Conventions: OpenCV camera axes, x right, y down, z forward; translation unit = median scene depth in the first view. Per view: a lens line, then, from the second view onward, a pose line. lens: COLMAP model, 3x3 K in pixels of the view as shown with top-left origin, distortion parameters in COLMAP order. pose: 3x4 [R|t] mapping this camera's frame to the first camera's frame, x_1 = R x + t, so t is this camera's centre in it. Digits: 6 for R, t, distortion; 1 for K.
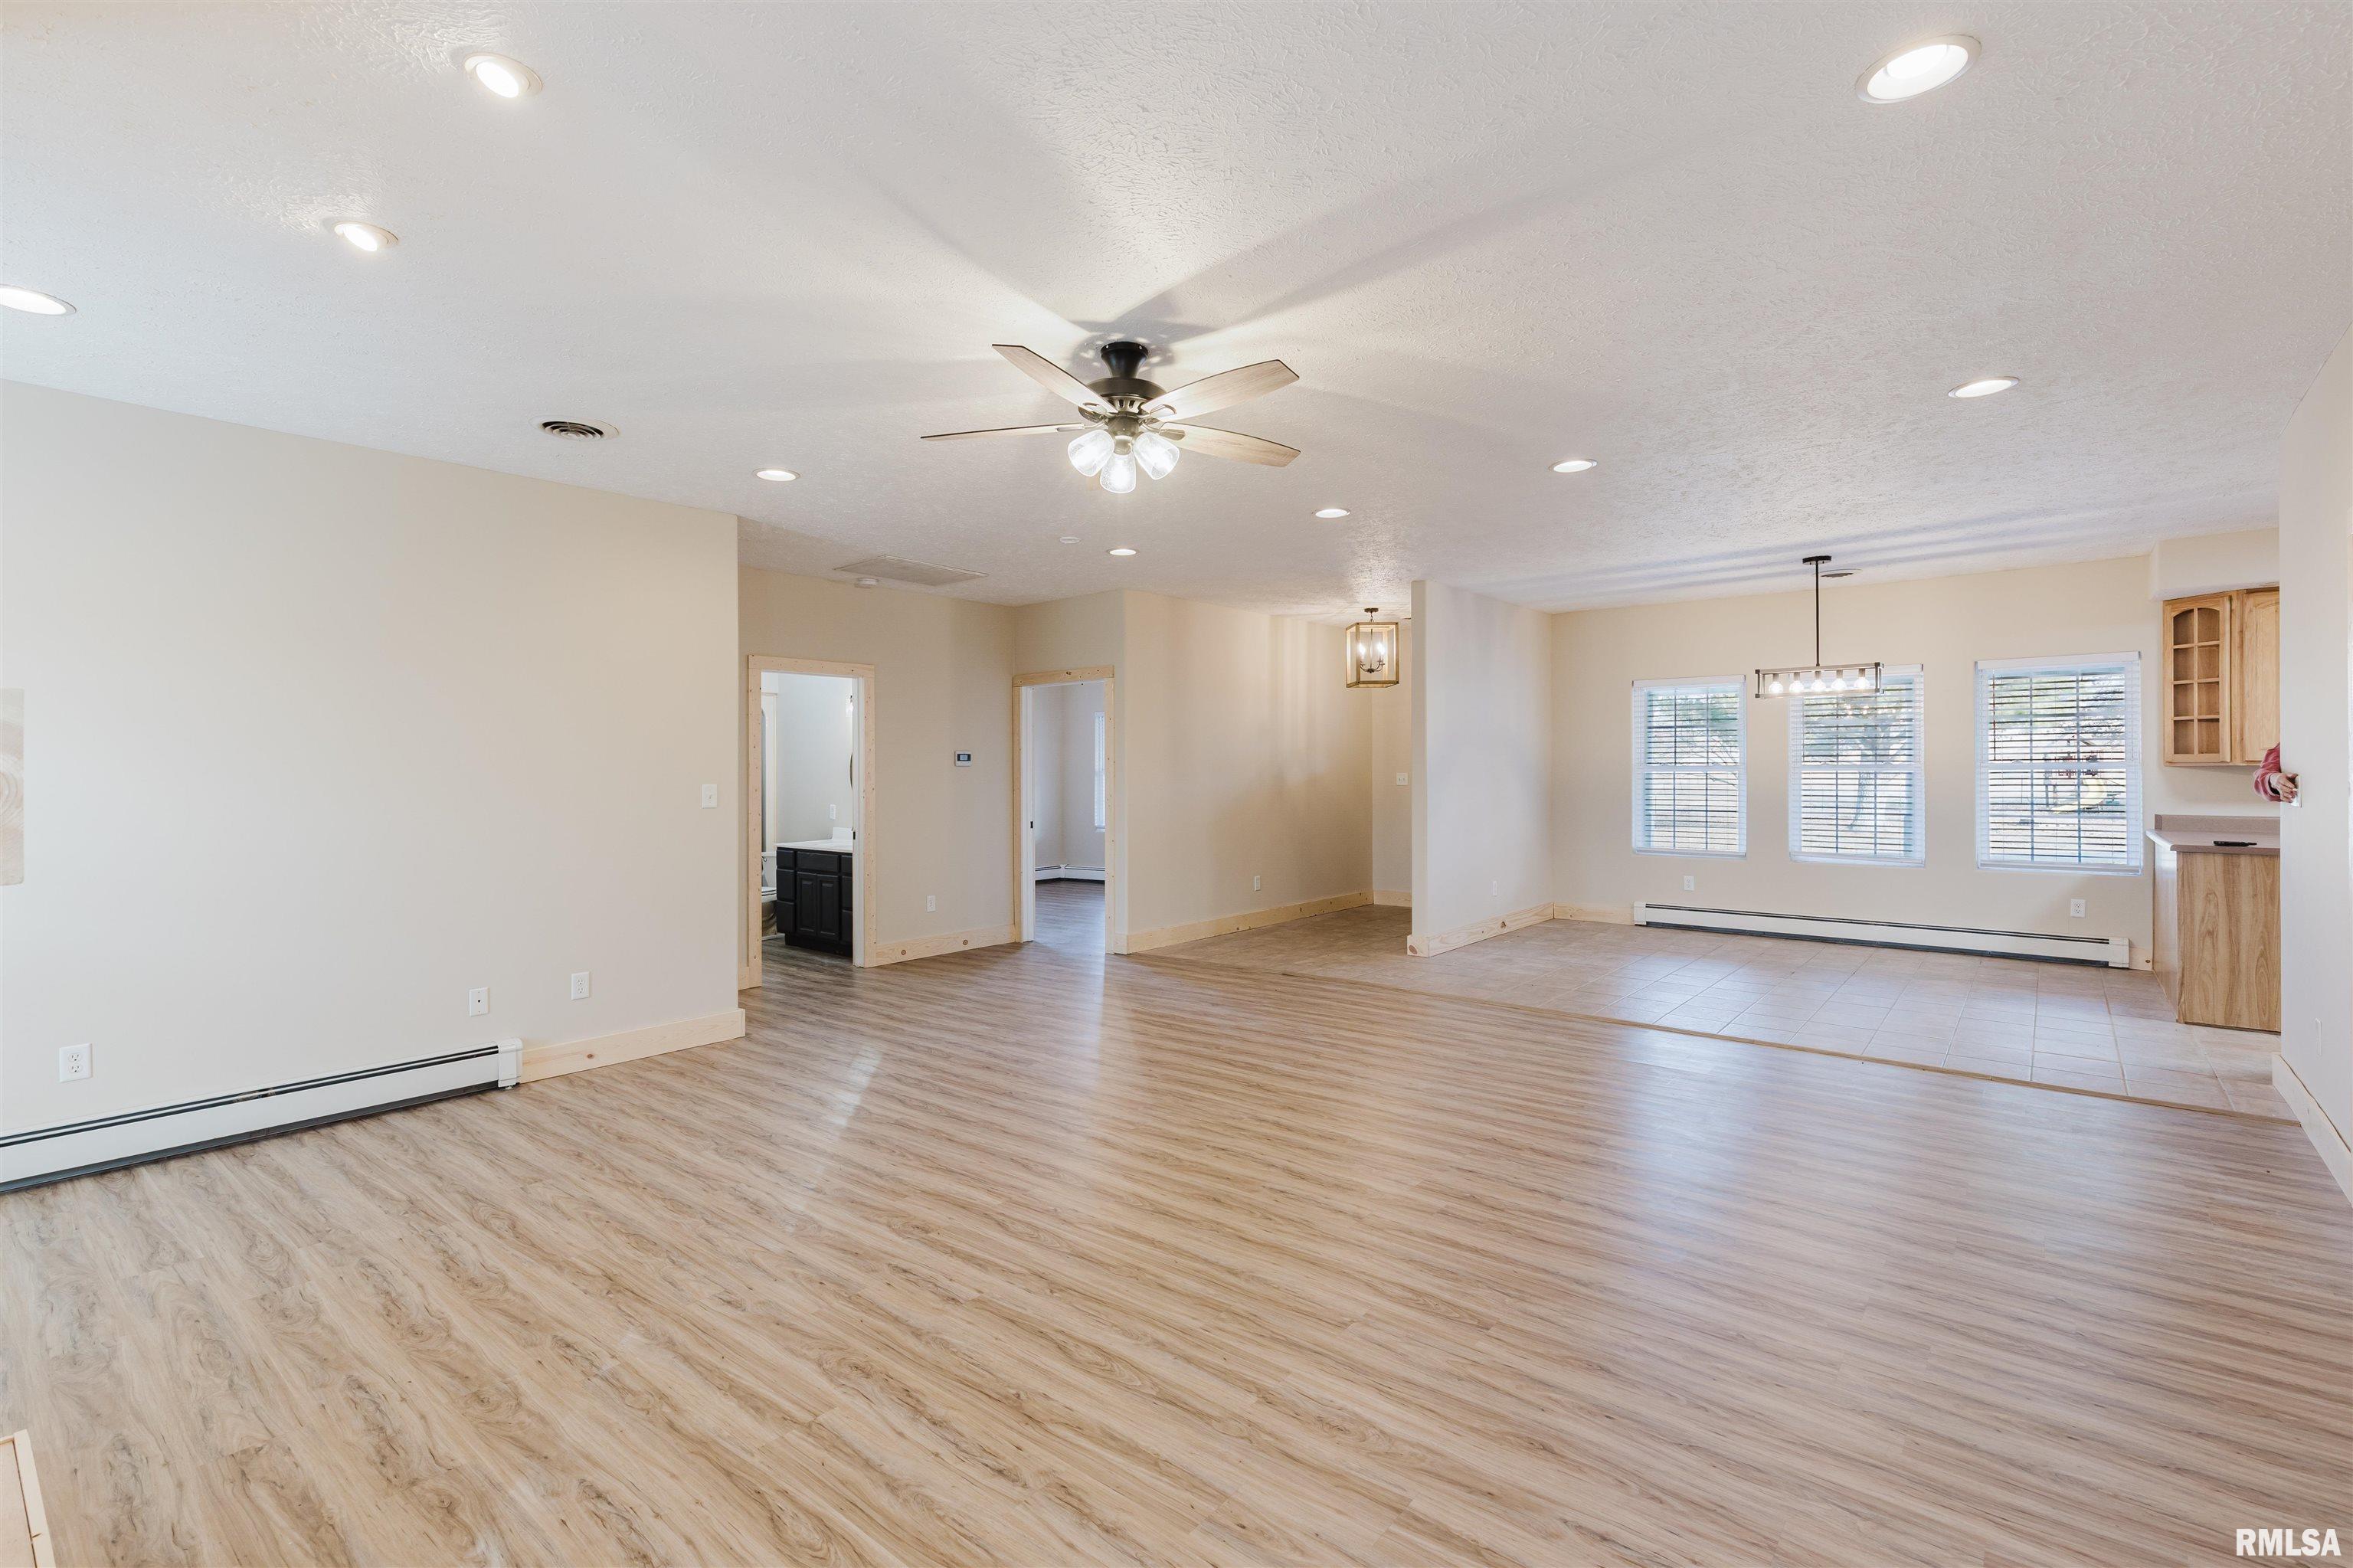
lens RADIAL K [[1062.7, 0, 1163.7], [0, 1062.7, 787.4], [0, 0, 1]] dist [0.010391, -0.001398]
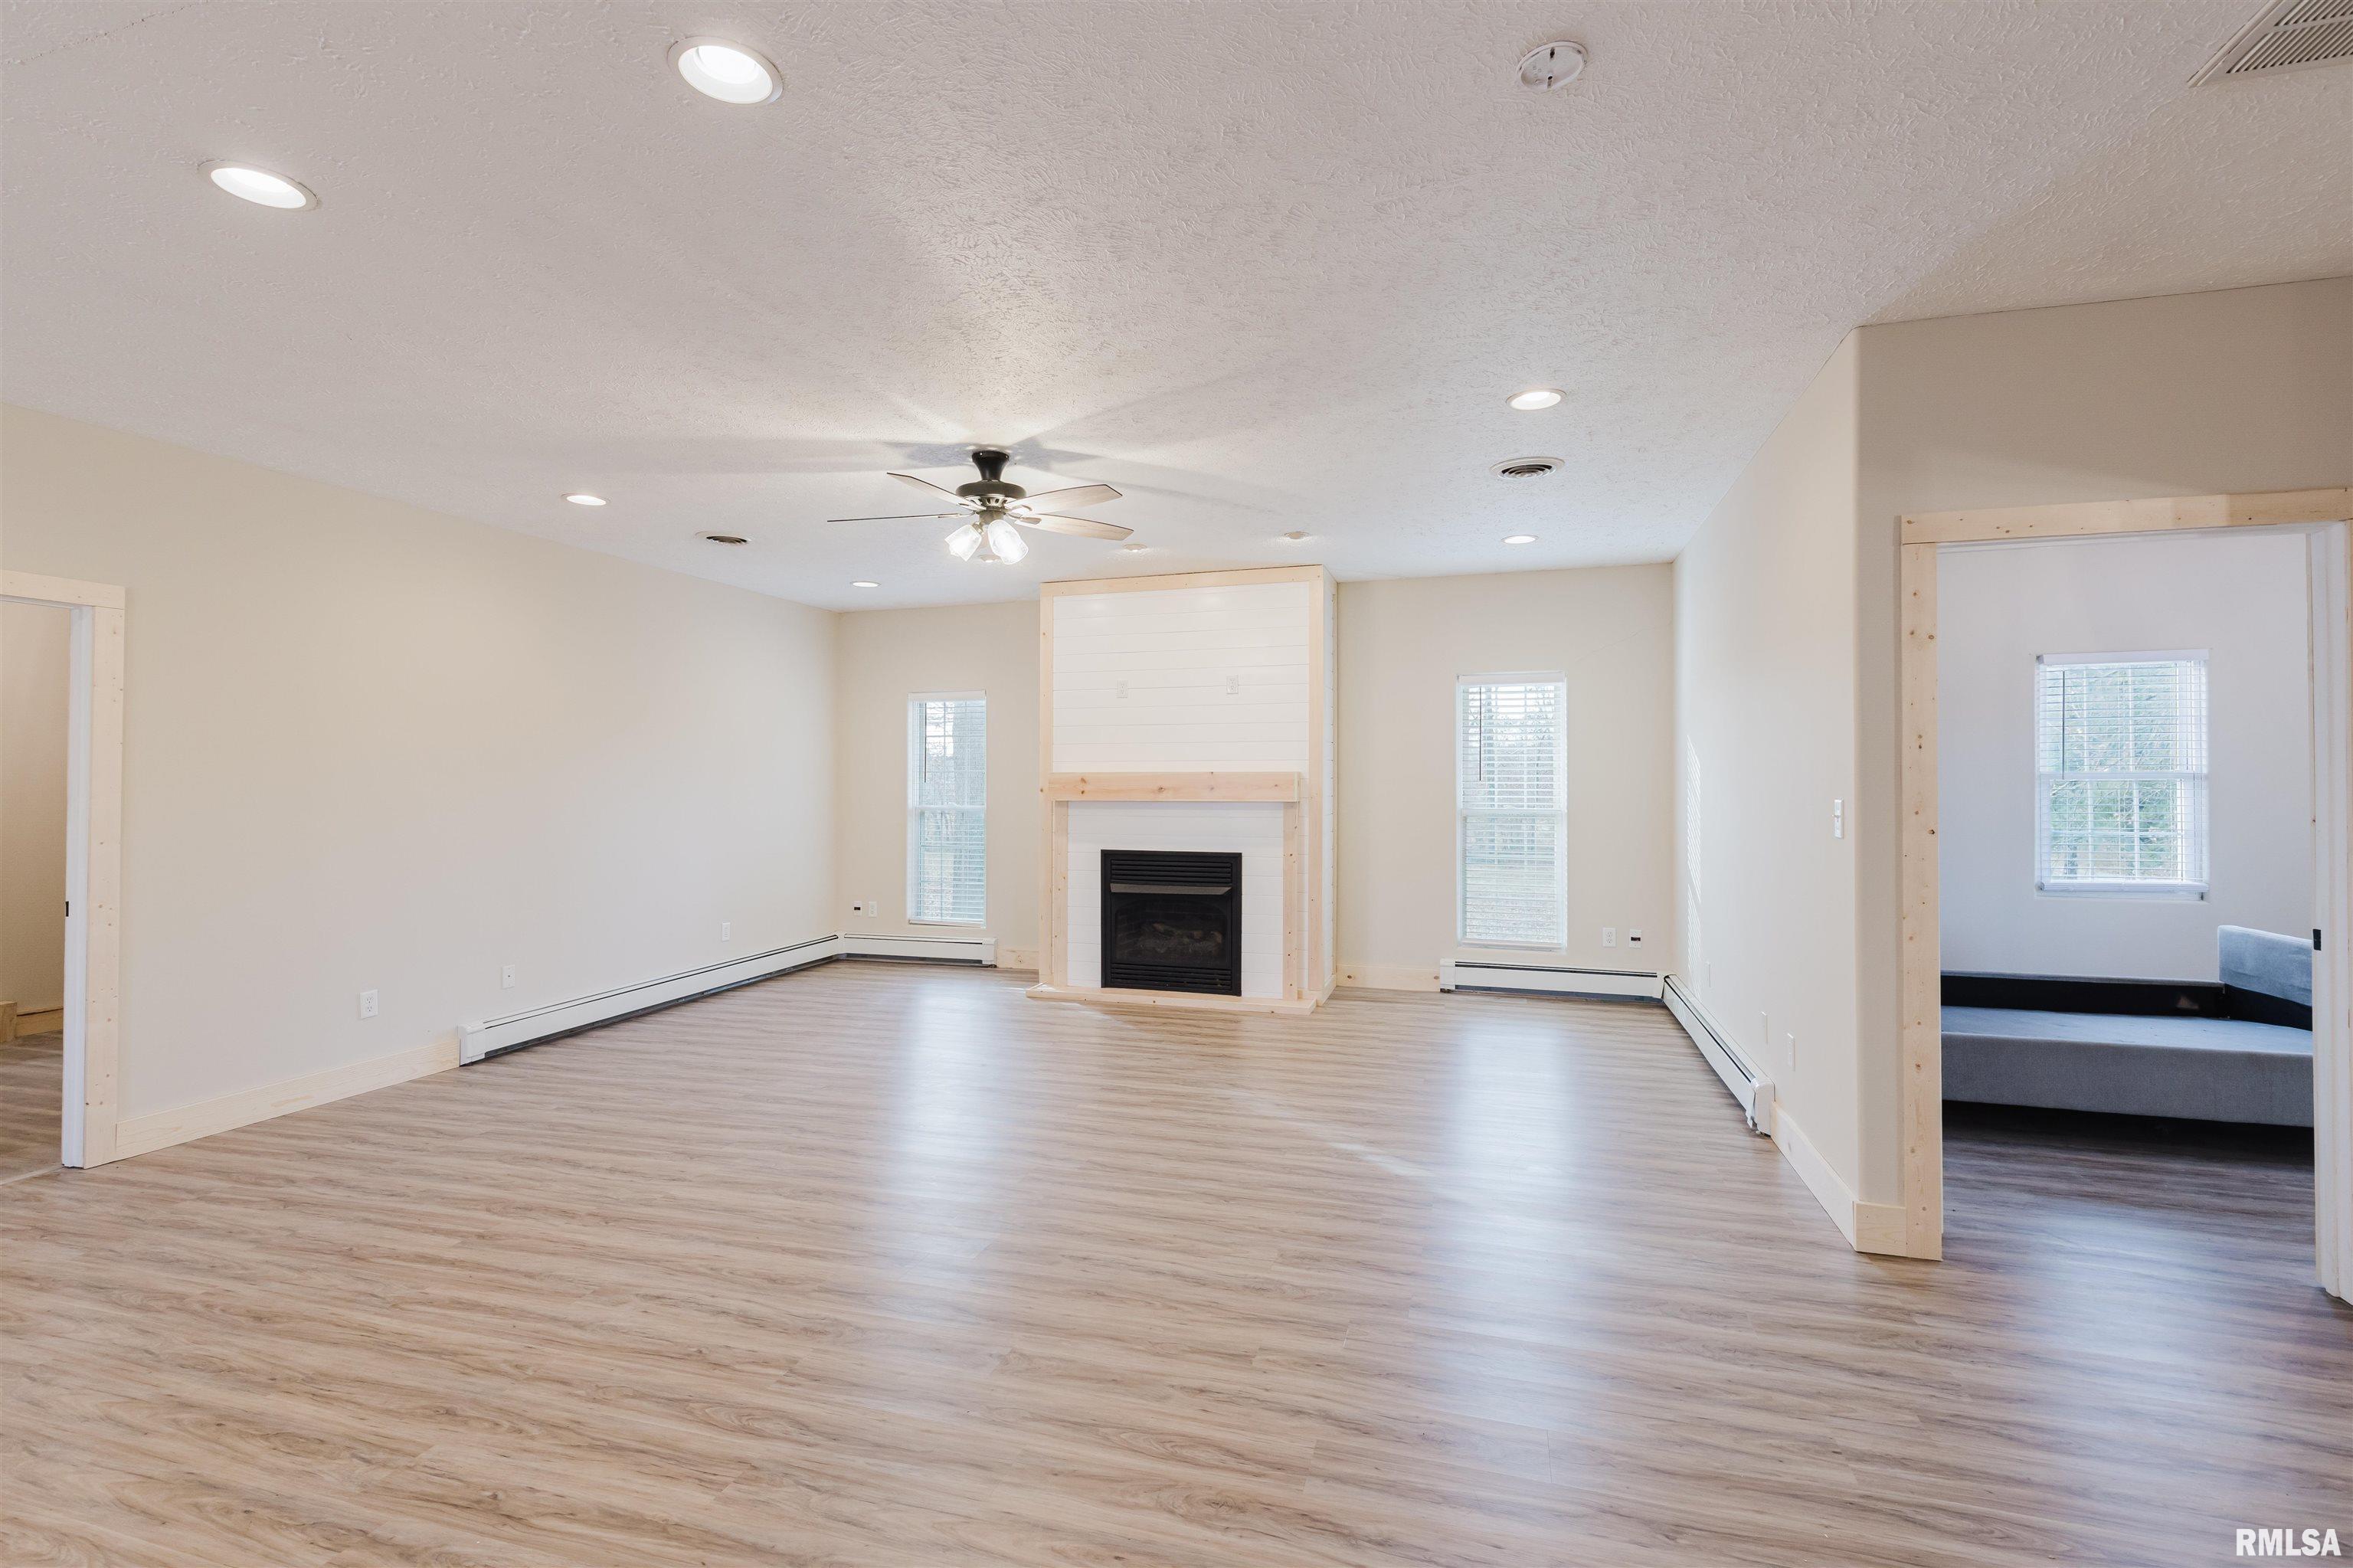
lens RADIAL K [[1062.7, 0, 1163.1], [0, 1062.7, 772.4], [0, 0, 1]] dist [0.010391, -0.001398]
pose [[-0.924062, 0.010262, -0.382104, 0.160129], [0.006983, 0.999926, 0.009967, -0.027621], [0.382178, 0.006542, -0.924066, 1.420141]]
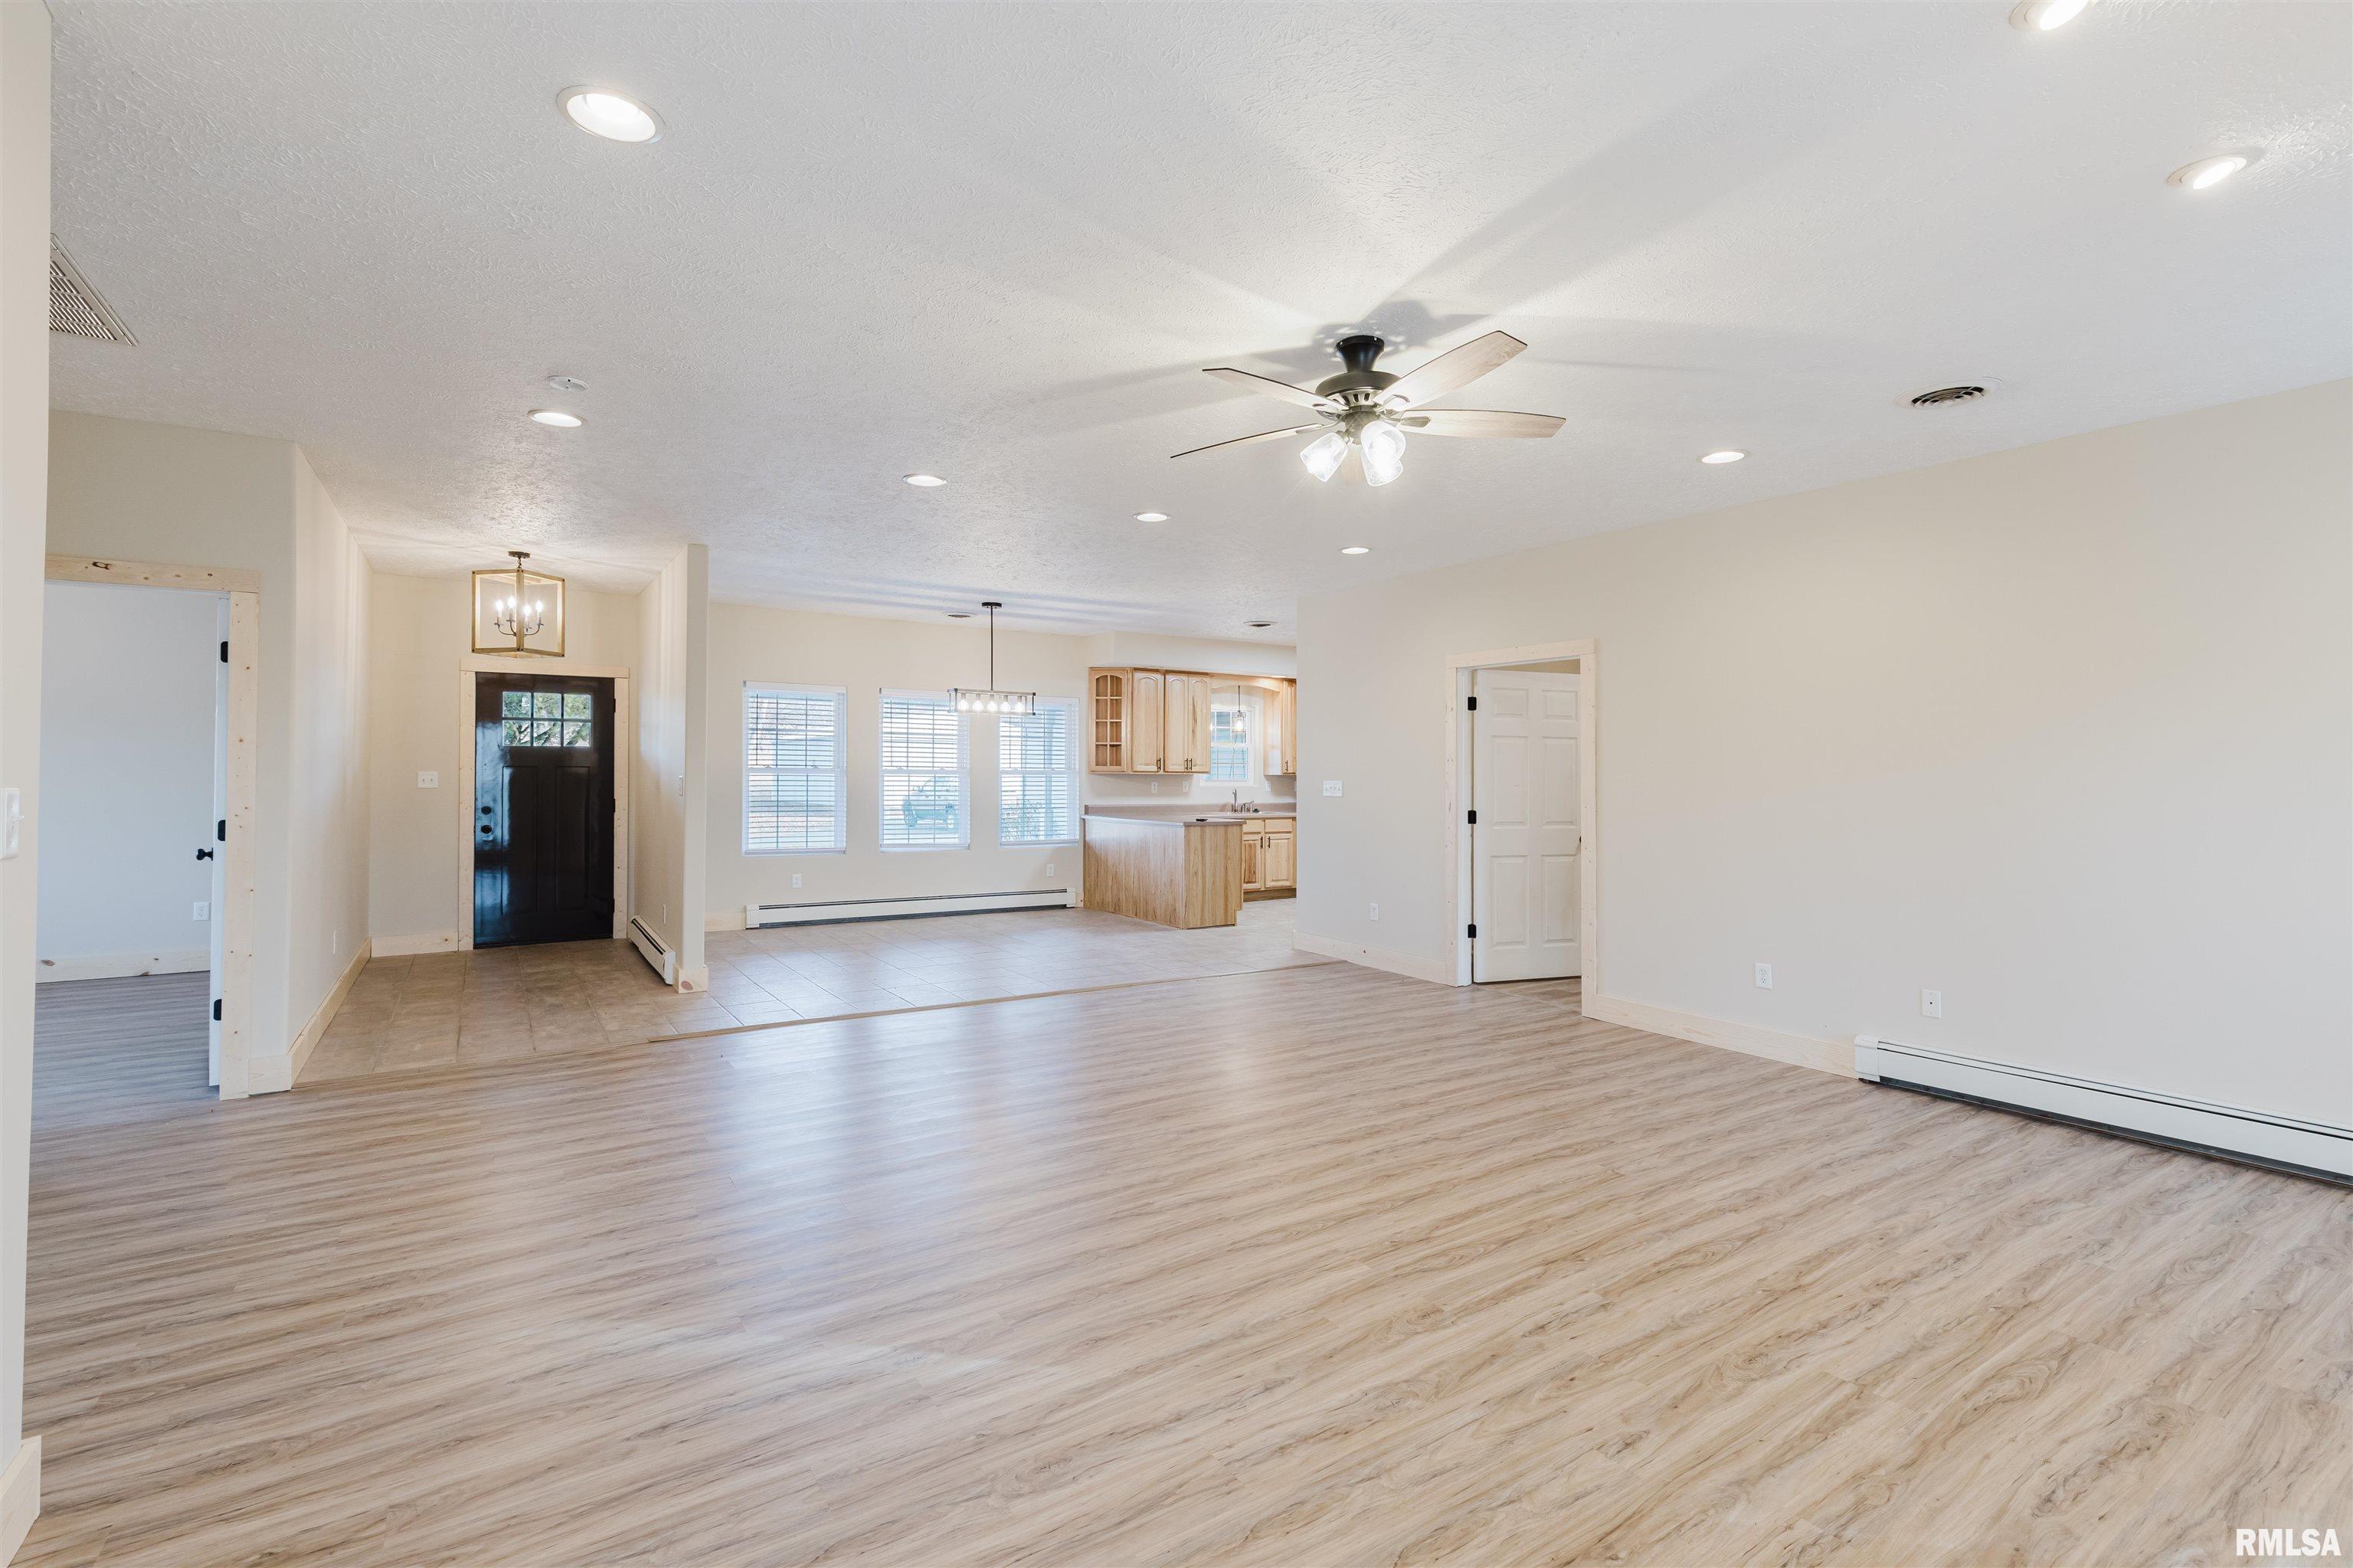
lens RADIAL K [[1062.7, 0, 1175.7], [0, 1062.7, 793.9], [0, 0, 1]] dist [0.010391, -0.001398]
pose [[0.283325, -0.008849, 0.958983, -0.642544], [0.004128, 0.999959, 0.008007, -0.002819], [-0.959015, 0.001690, 0.283350, 0.561483]]
